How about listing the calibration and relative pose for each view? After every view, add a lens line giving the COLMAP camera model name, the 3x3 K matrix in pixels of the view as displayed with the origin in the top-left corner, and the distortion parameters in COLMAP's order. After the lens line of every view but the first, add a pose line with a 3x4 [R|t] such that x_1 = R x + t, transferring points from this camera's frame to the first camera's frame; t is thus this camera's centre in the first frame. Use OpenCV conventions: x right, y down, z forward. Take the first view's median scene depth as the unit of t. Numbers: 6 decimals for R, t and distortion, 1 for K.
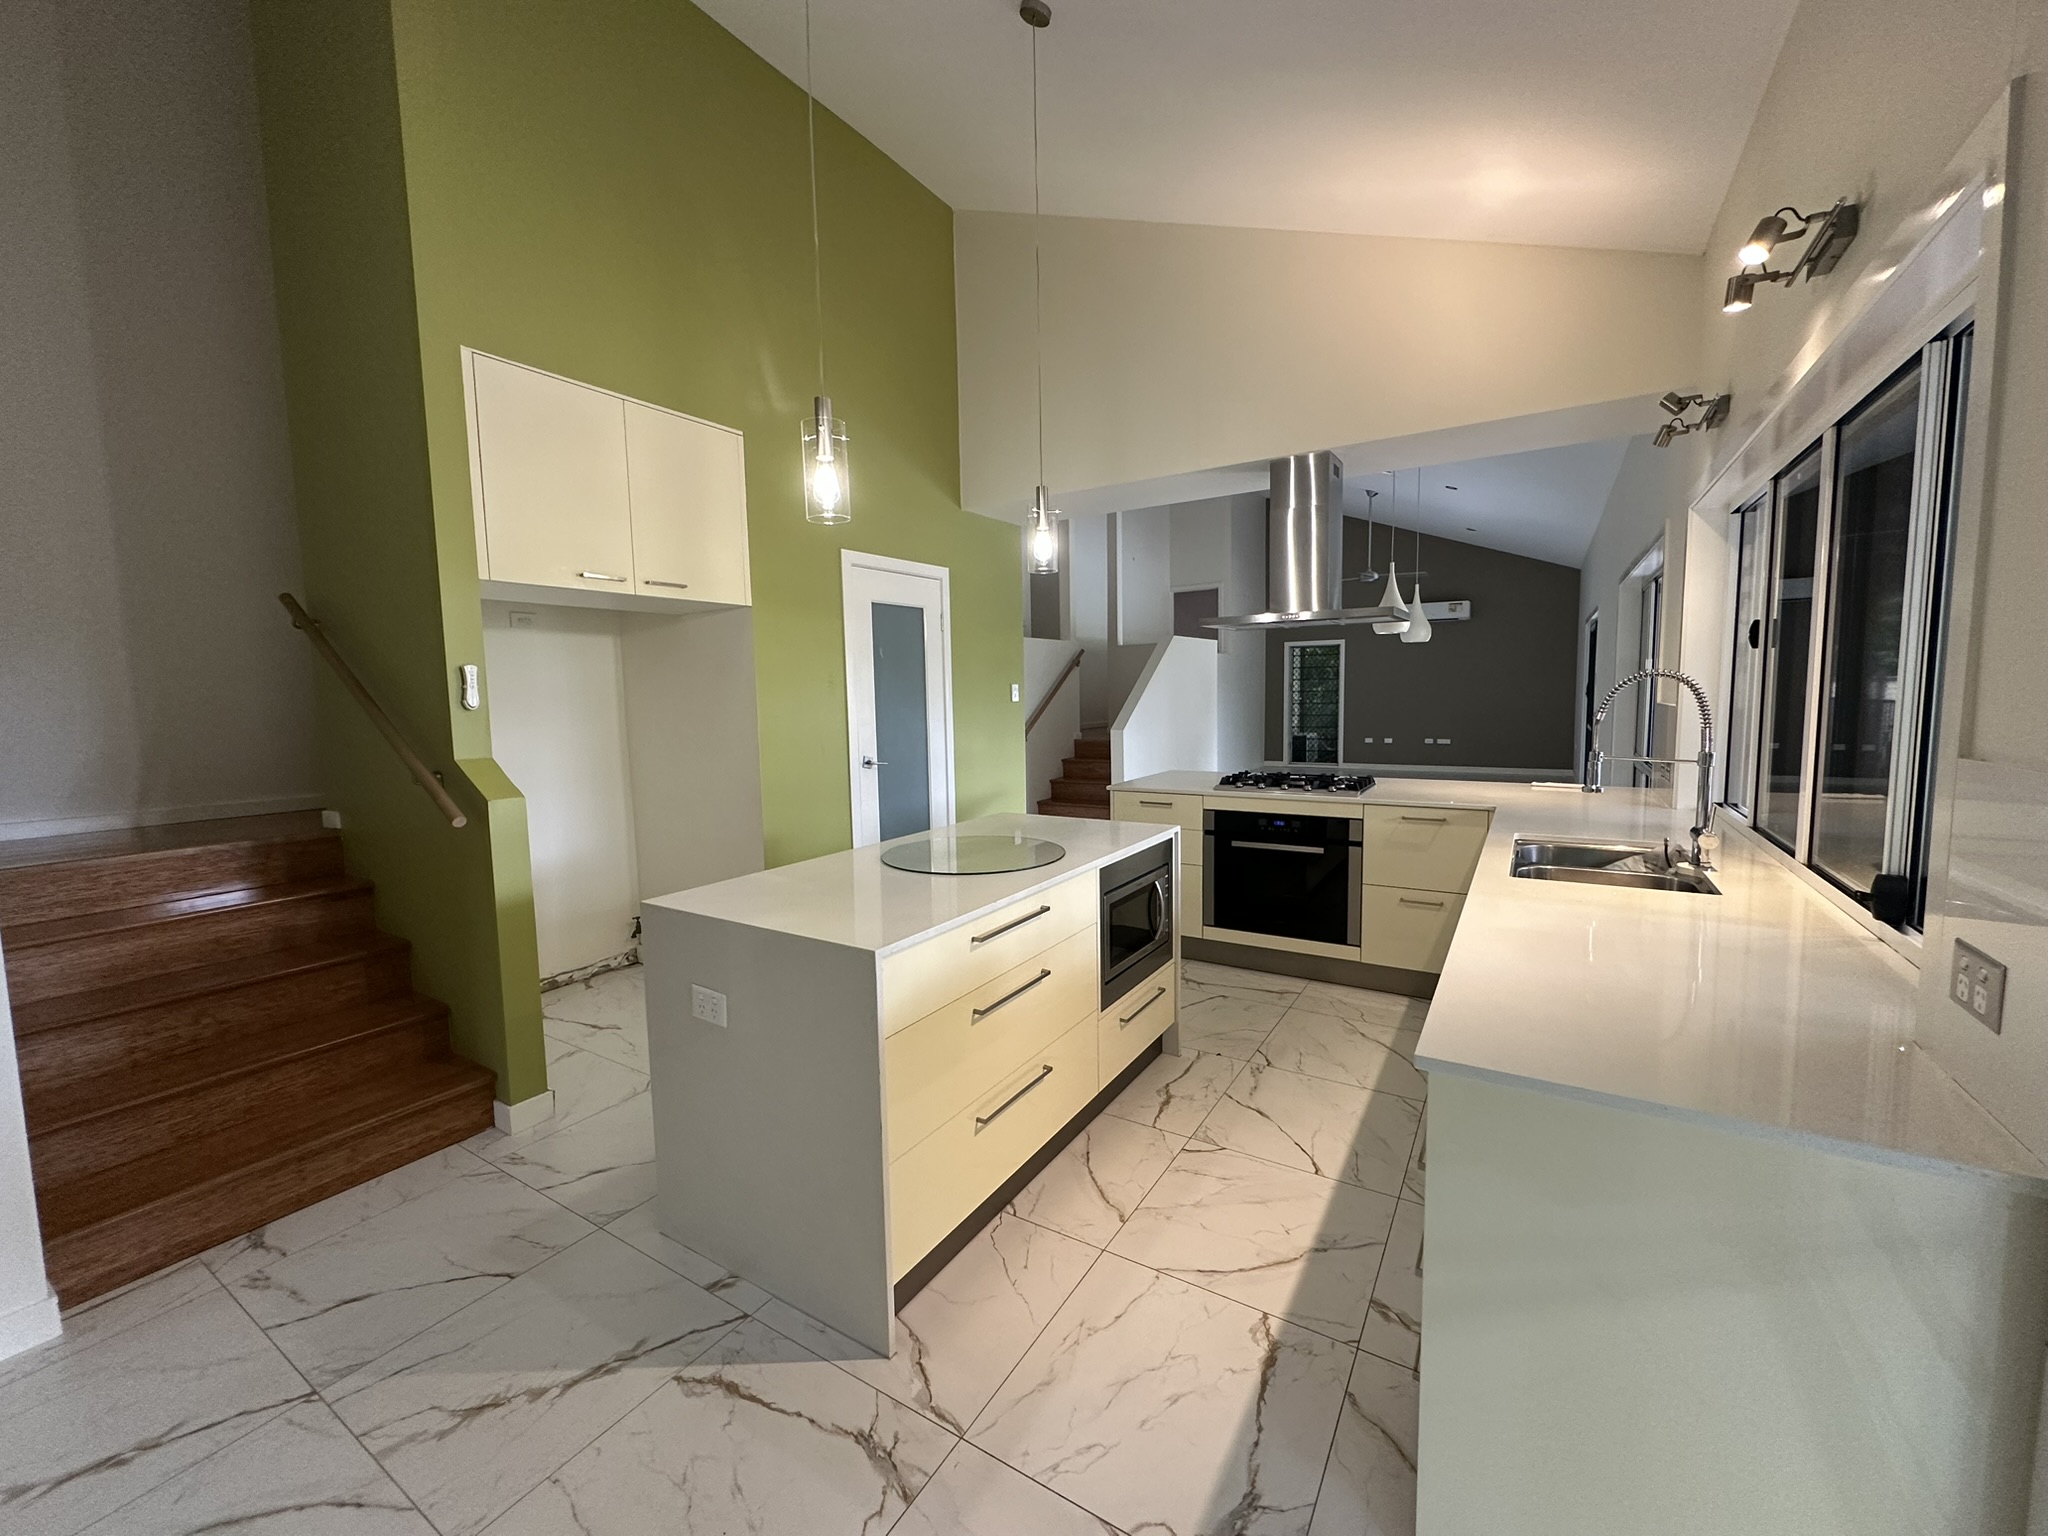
lens RADIAL K [[812.0, 0, 1025.5], [0, 812.0, 765.3], [0, 0, 1]] dist [-0.000376, 0.000297]
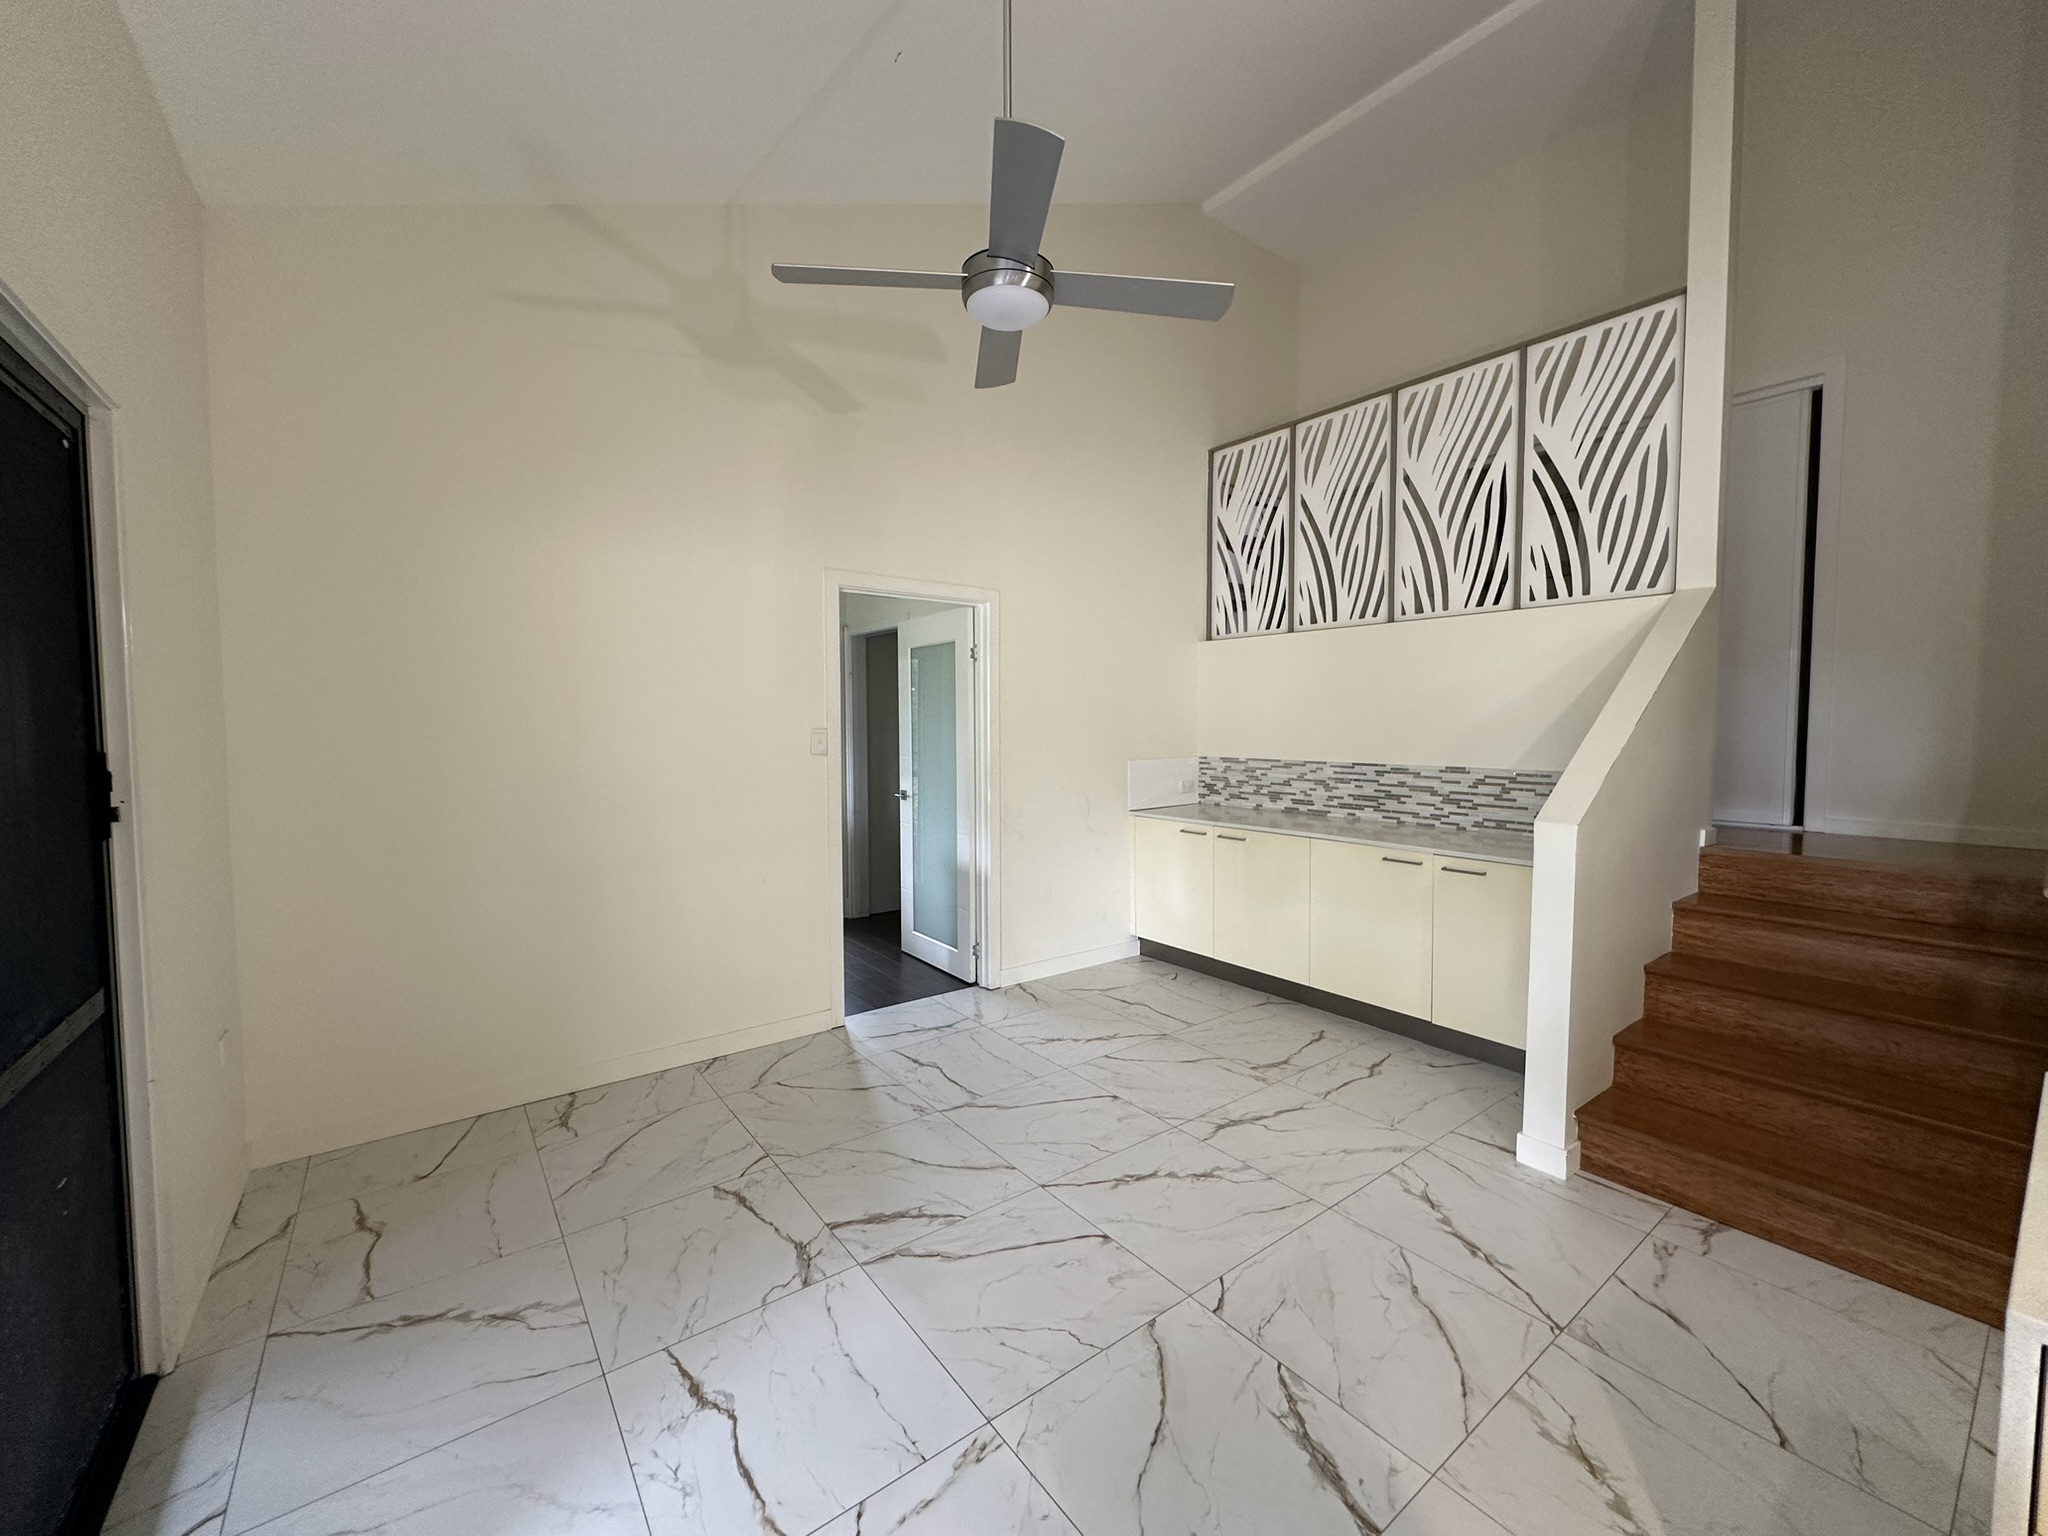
lens RADIAL K [[812.0, 0, 1025.5], [0, 812.0, 765.3], [0, 0, 1]] dist [-0.000376, 0.000297]
pose [[-0.354048, 0.070285, -0.932582, 0.243412], [-0.074879, 0.991840, 0.103179, -0.042112], [0.932225, 0.106361, -0.345896, 0.384032]]
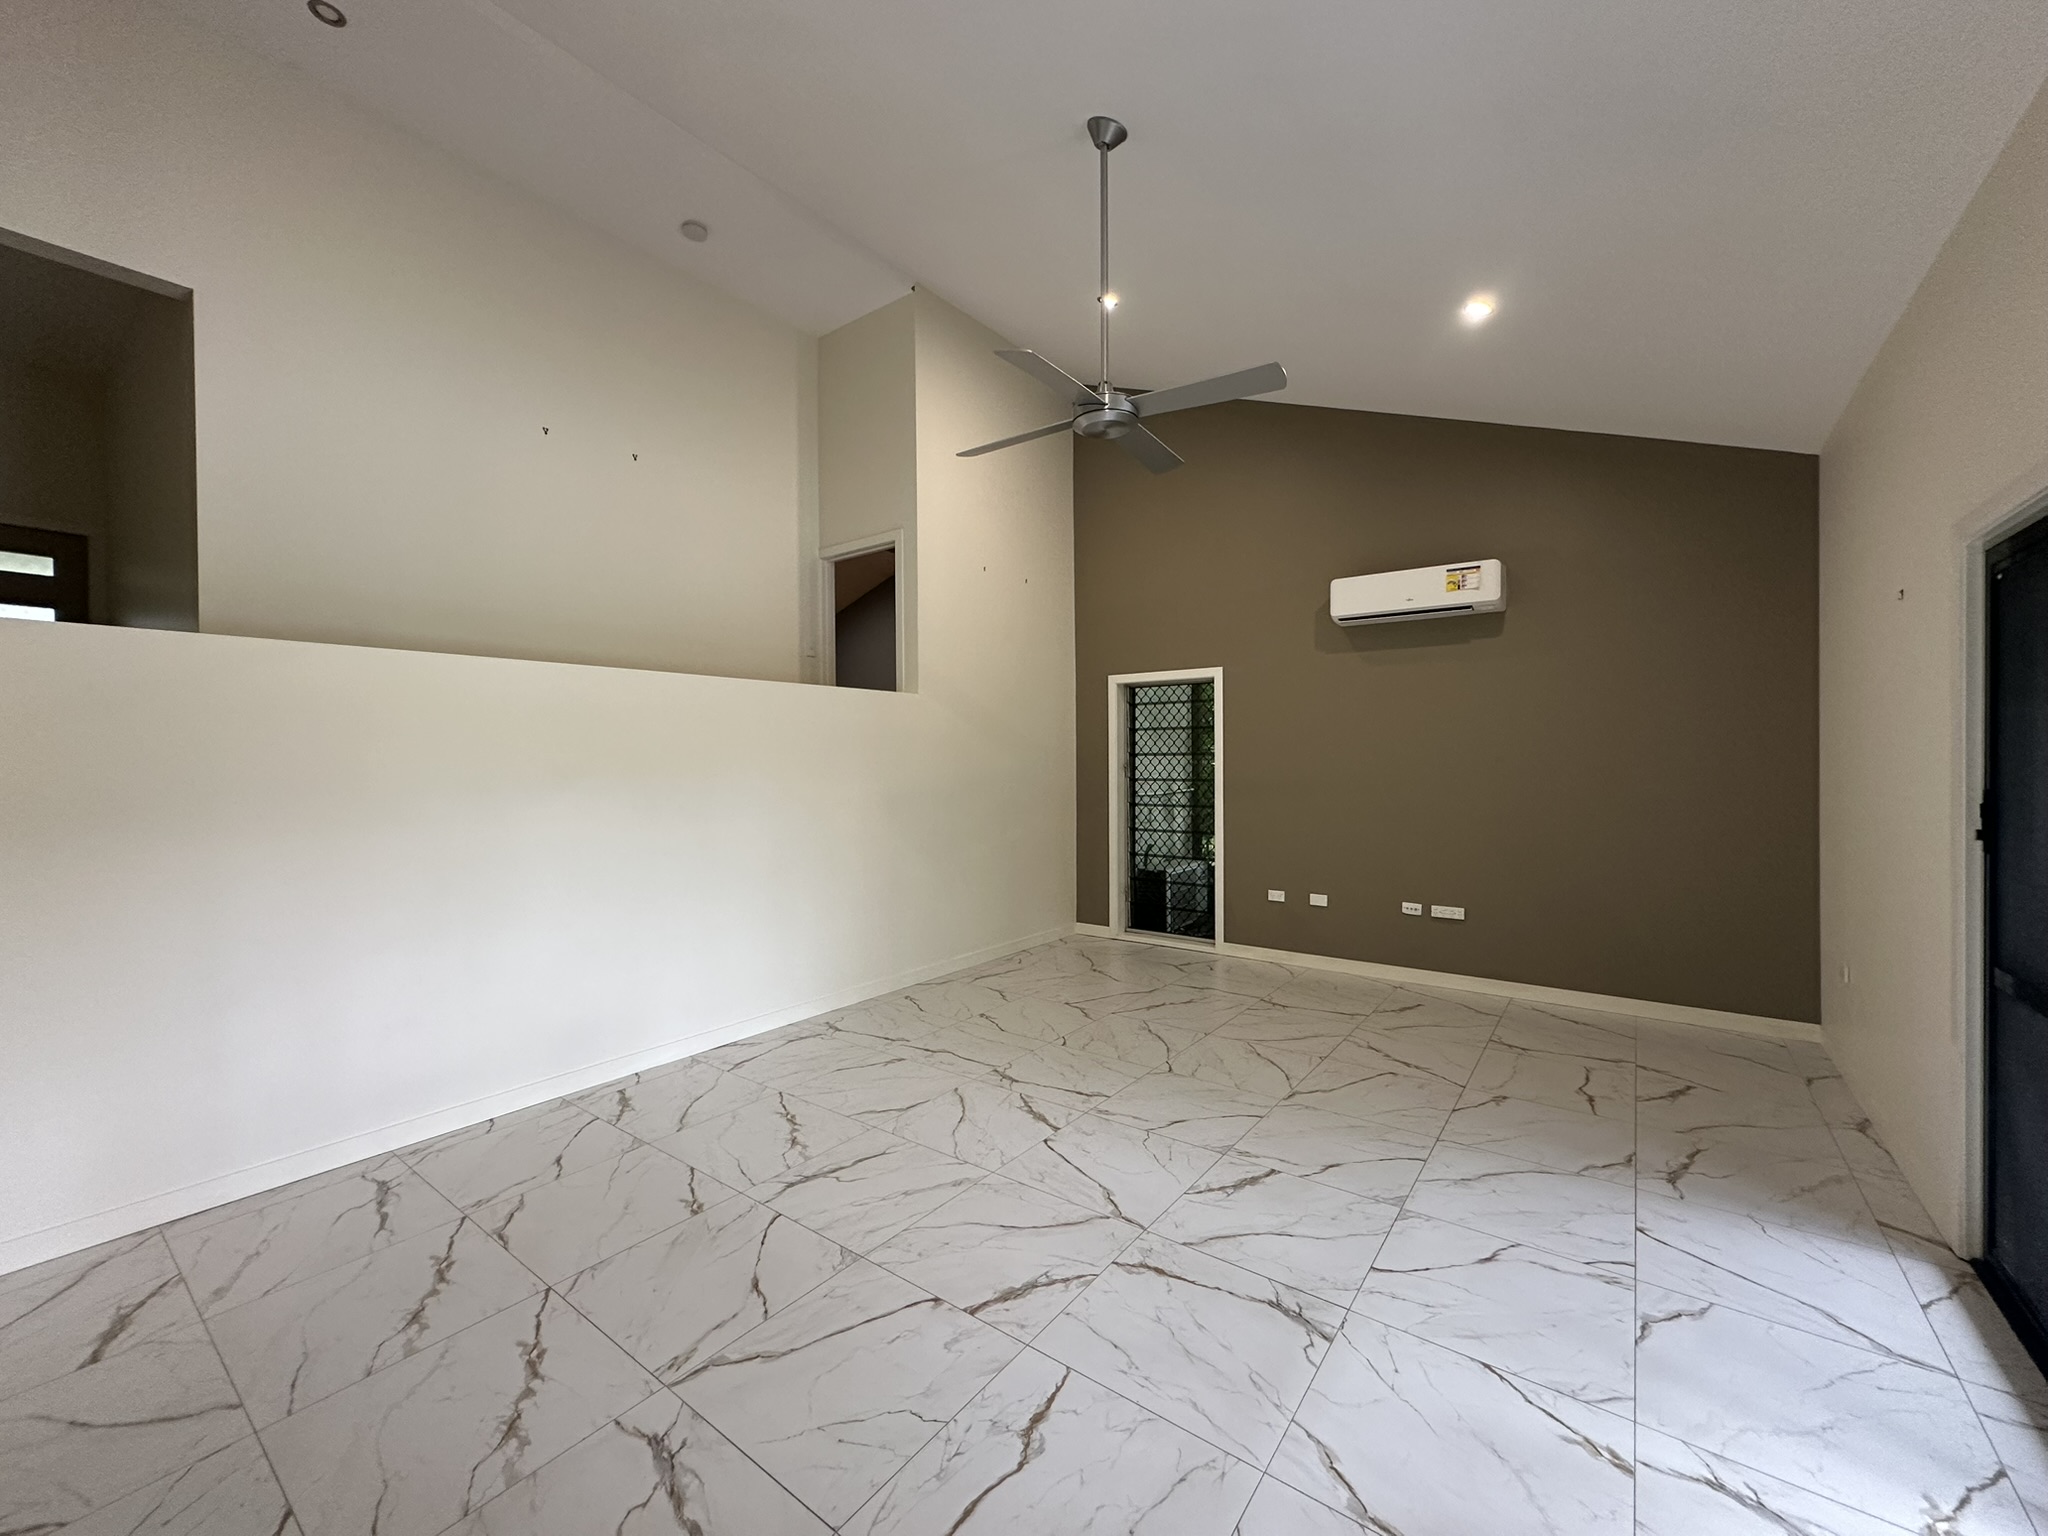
lens RADIAL K [[812.0, 0, 1025.5], [0, 812.0, 765.3], [0, 0, 1]] dist [-0.000376, 0.000297]
pose [[0.996579, 0.016361, -0.081005, 1.654031], [-0.023088, 0.996297, -0.082820, -0.312572], [0.079350, 0.084407, 0.993267, 2.823839]]
